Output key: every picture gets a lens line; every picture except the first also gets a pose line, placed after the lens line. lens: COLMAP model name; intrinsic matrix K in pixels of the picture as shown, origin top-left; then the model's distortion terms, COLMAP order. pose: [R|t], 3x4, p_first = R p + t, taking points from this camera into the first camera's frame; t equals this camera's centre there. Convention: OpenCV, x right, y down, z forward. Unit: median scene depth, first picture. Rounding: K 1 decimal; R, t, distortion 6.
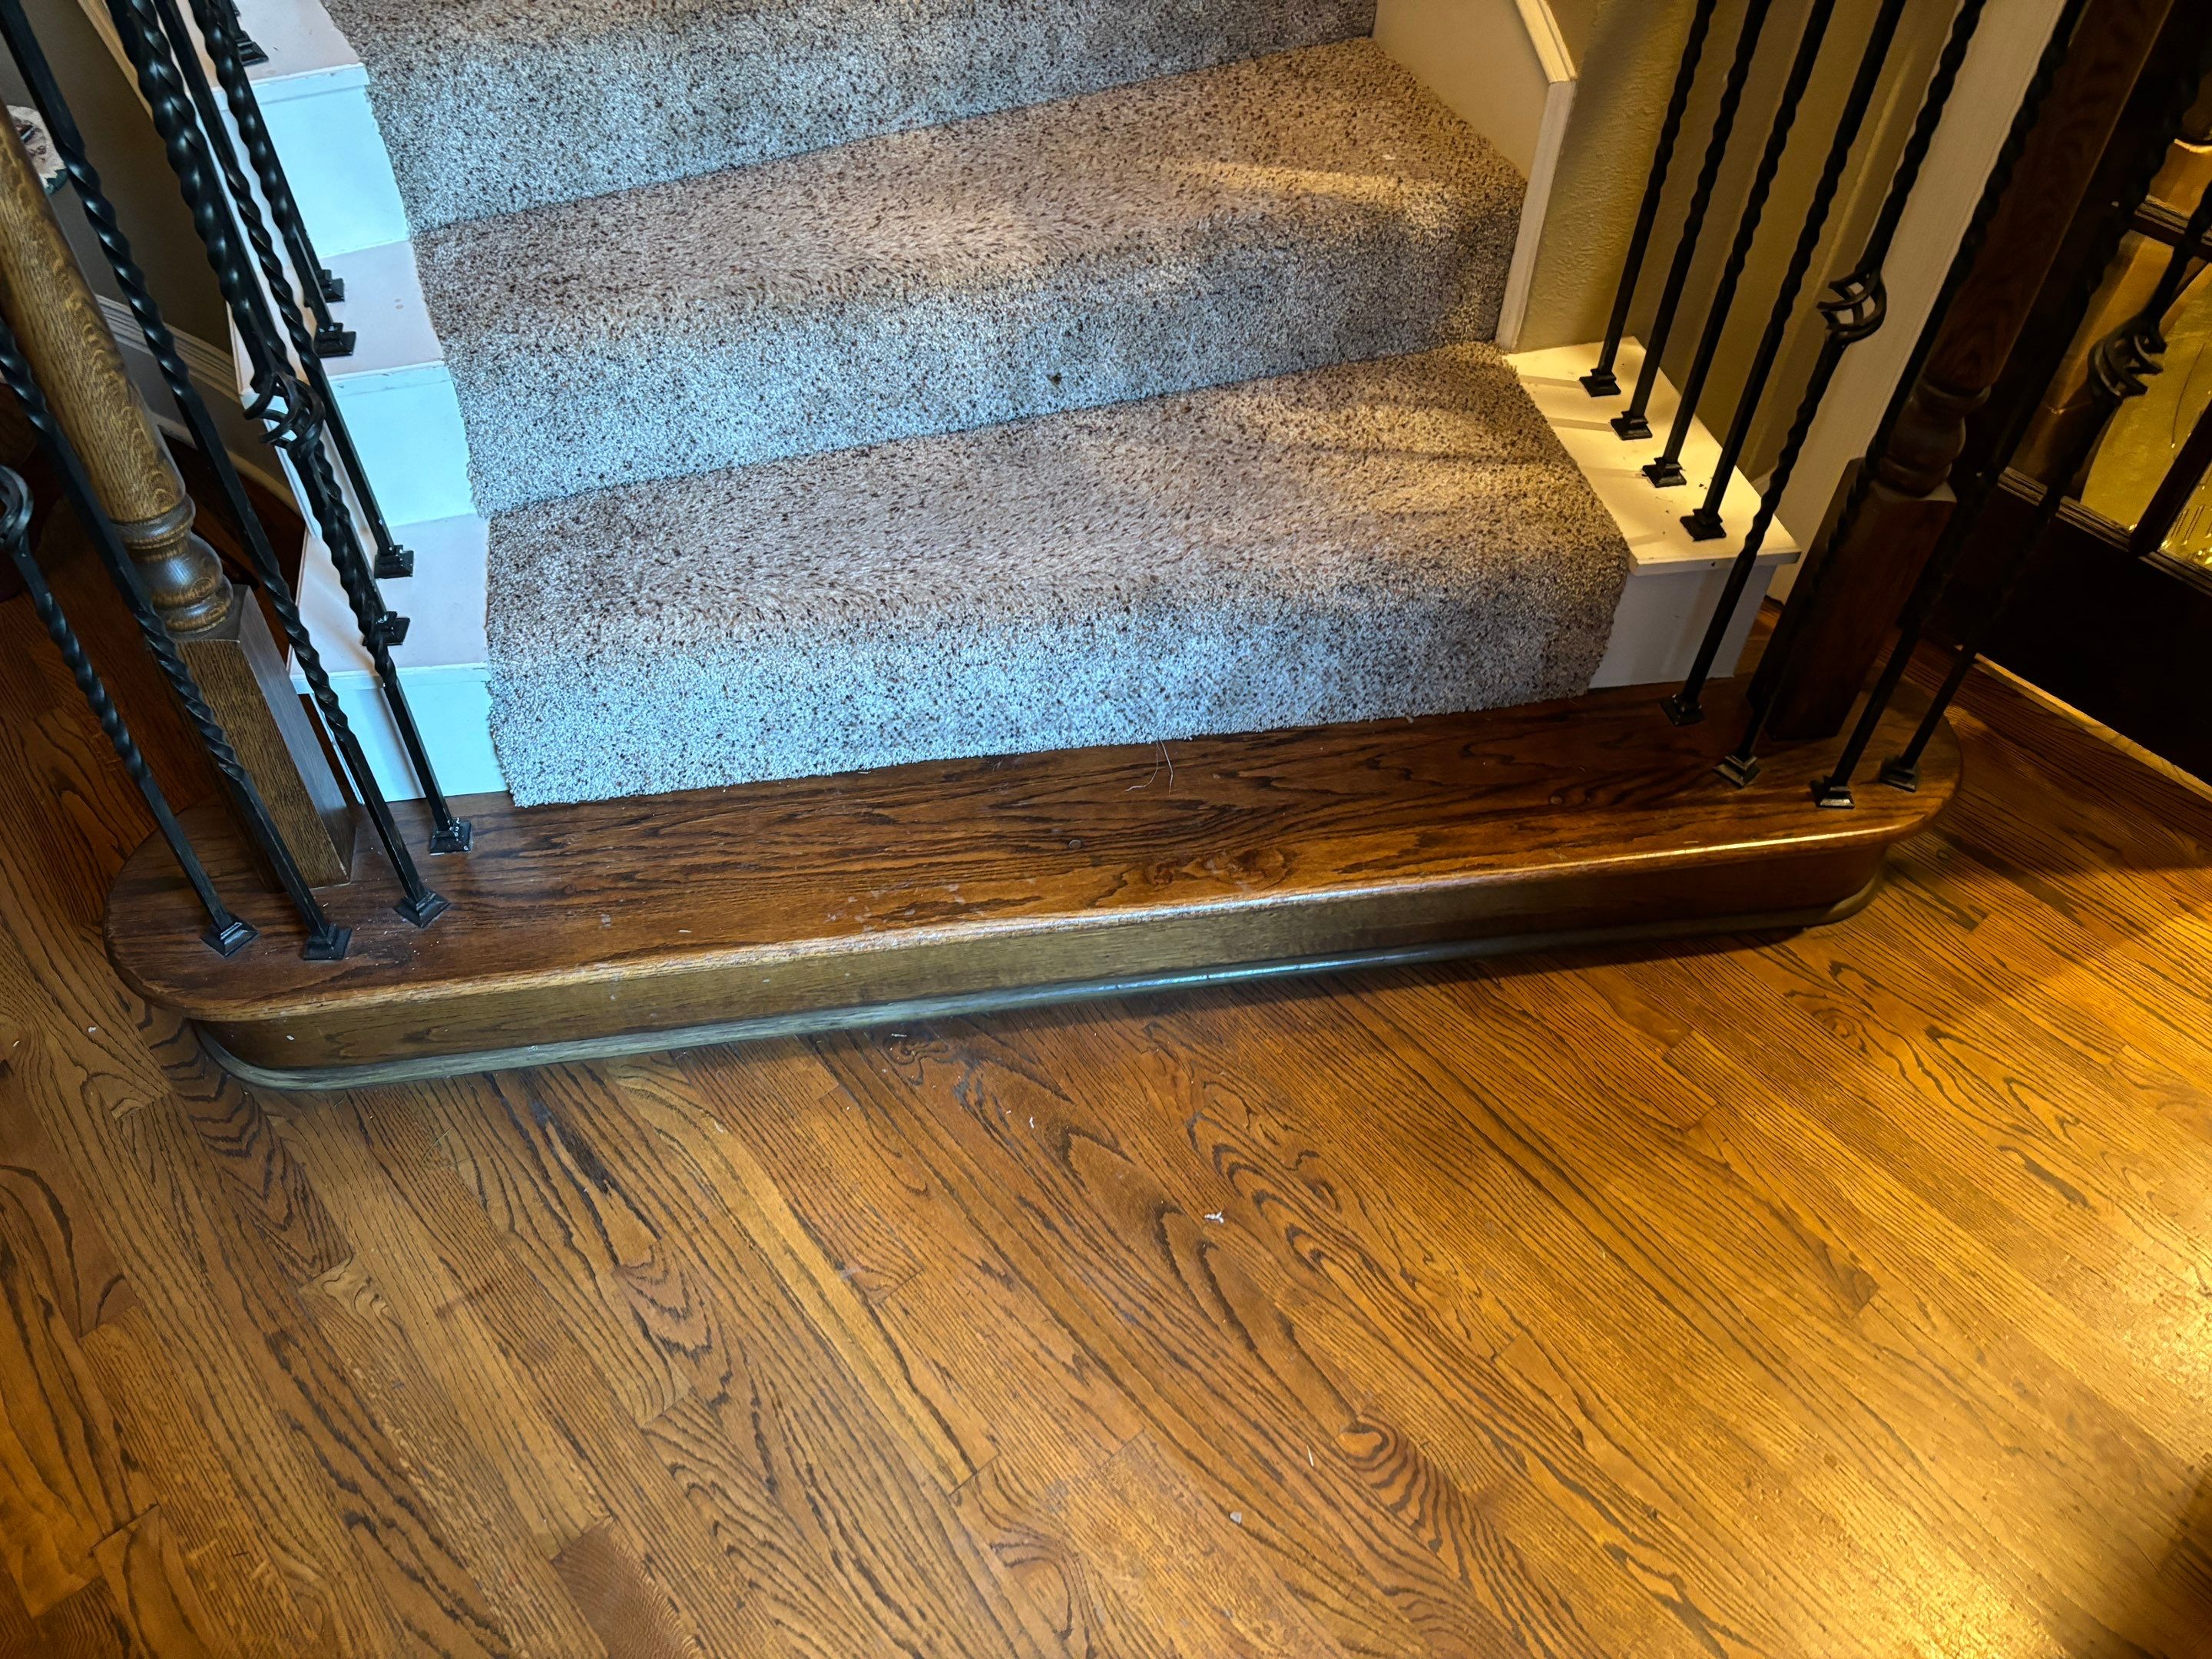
lens RADIAL K [[1682.0, 0, 1100.0], [0, 1682.0, 840.2], [0, 0, 1]] dist [0.011118, 0.012279]
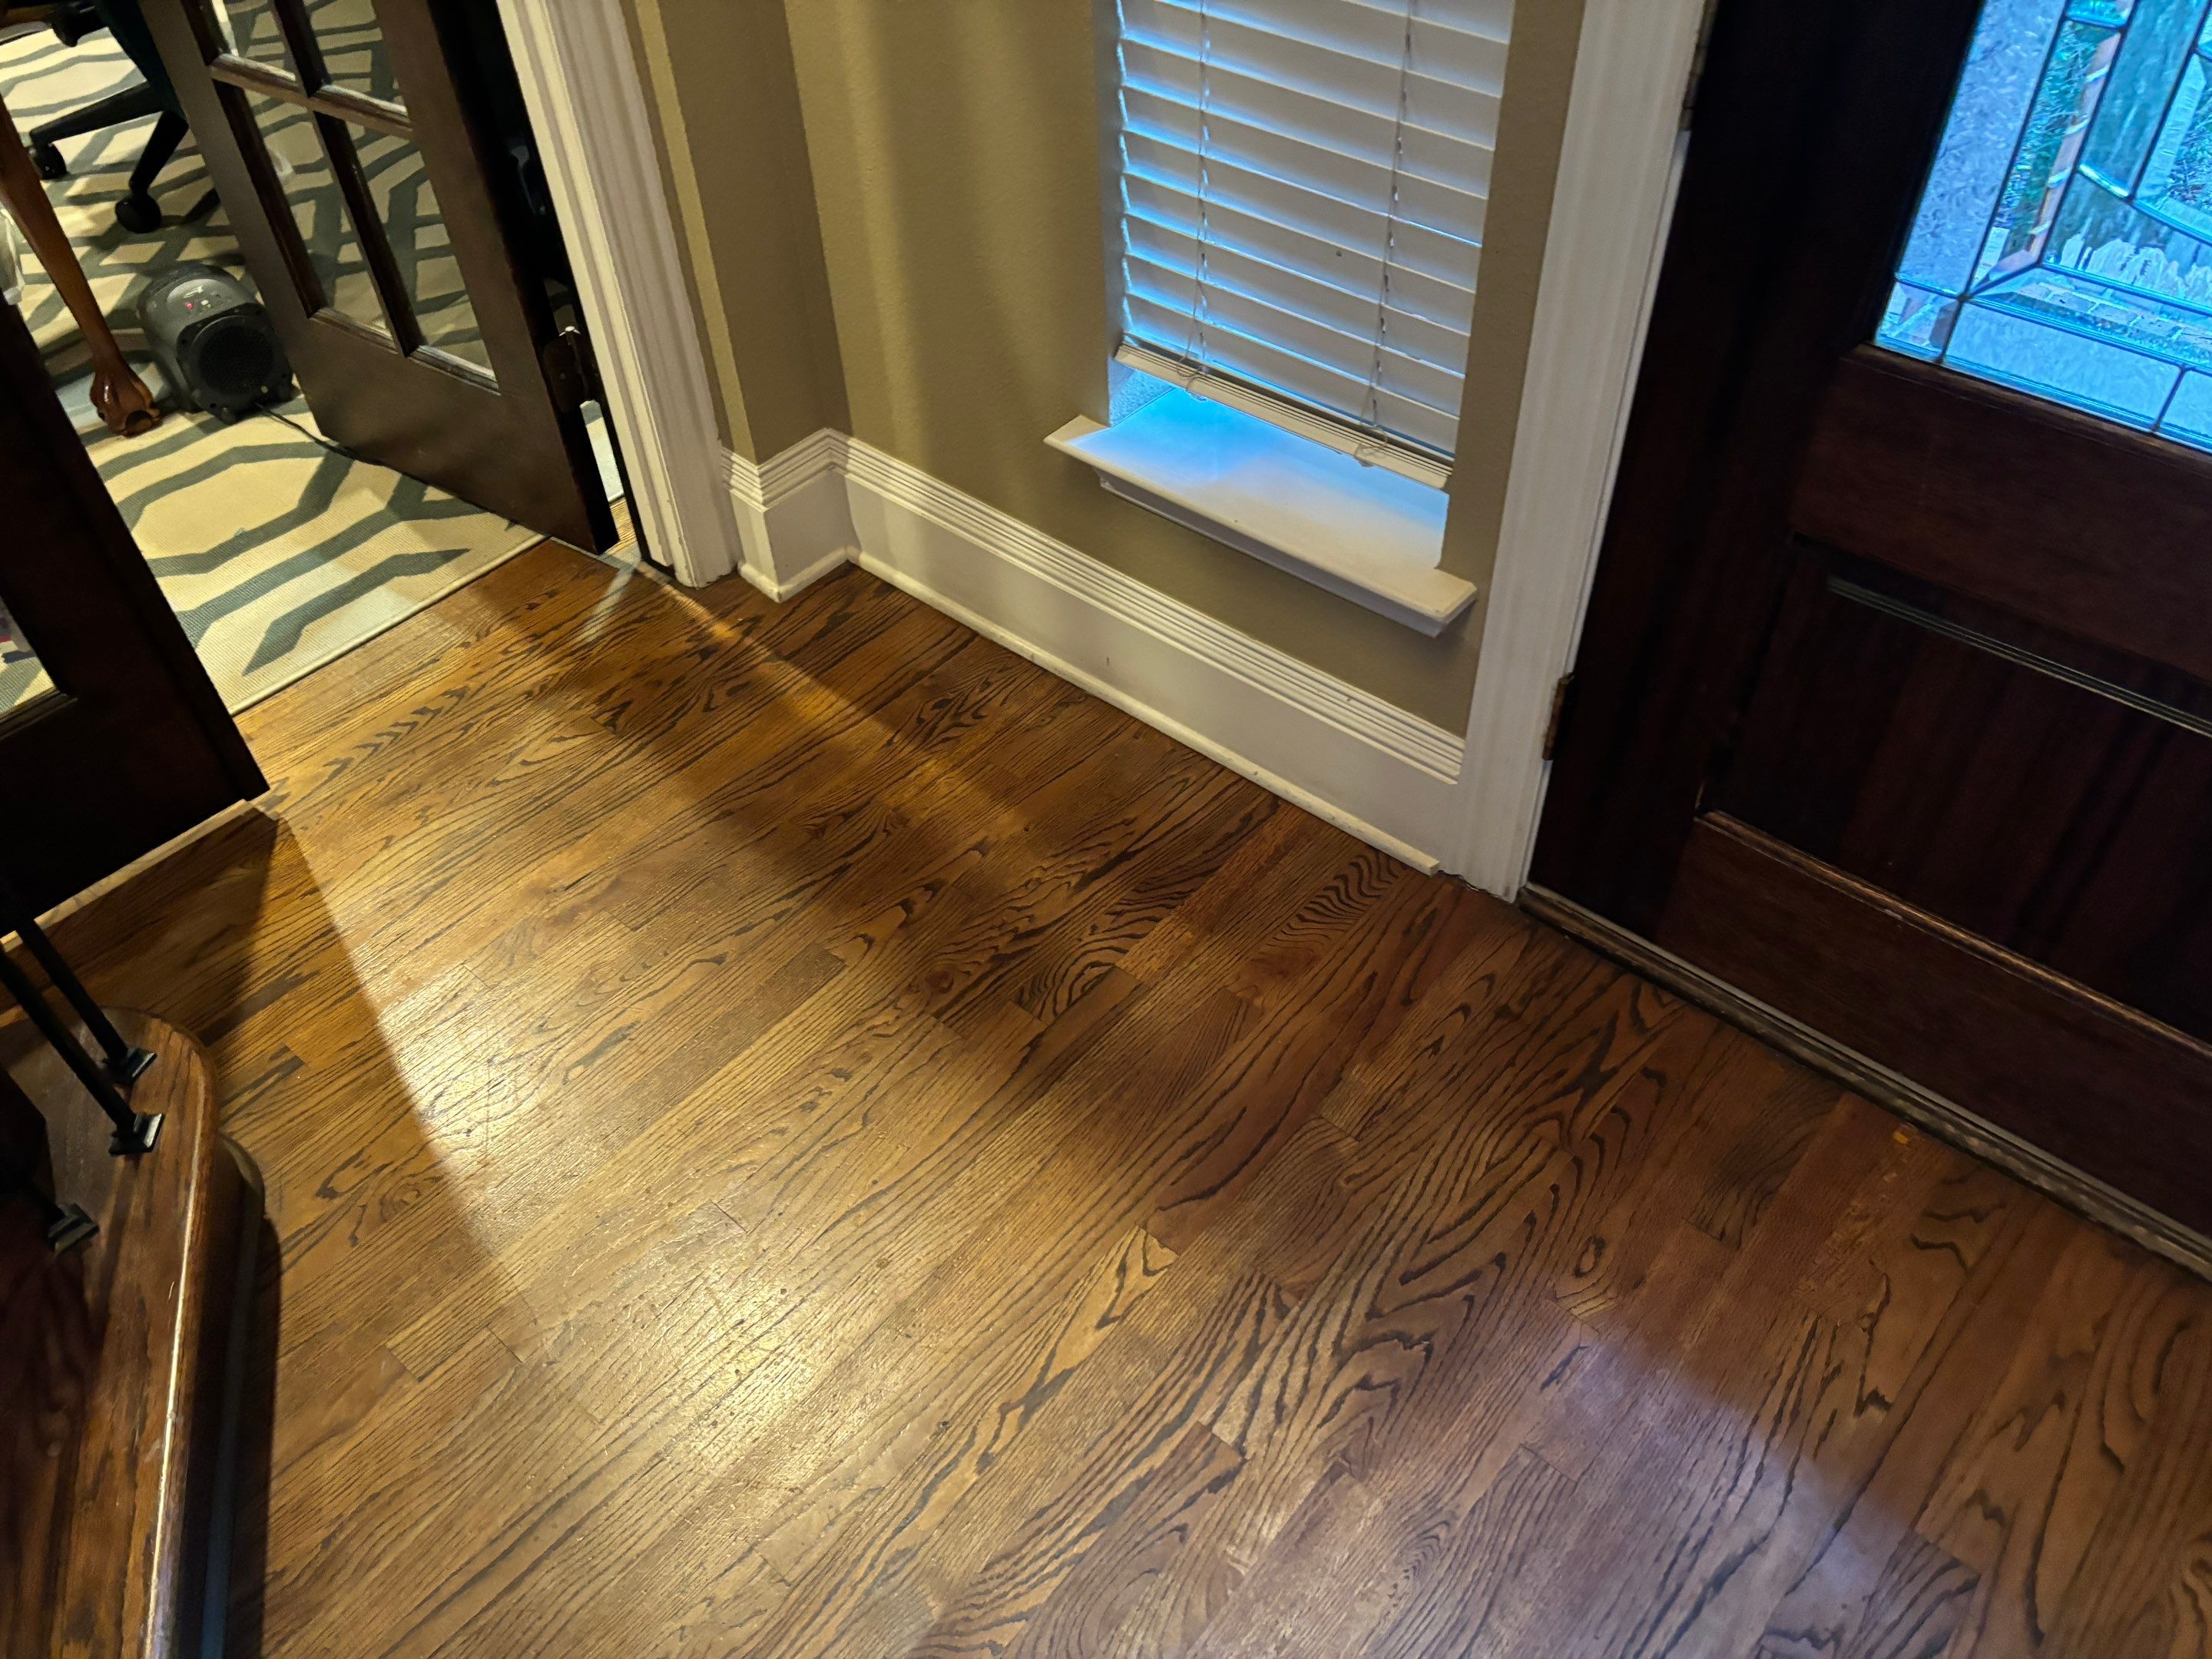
lens RADIAL K [[1682.0, 0, 1100.0], [0, 1682.0, 840.2], [0, 0, 1]] dist [0.011118, 0.012279]
pose [[-0.140078, -0.720130, 0.679552, -0.107449], [0.760030, 0.361682, 0.539945, -0.180863], [-0.634612, 0.592115, 0.496656, 0.196643]]
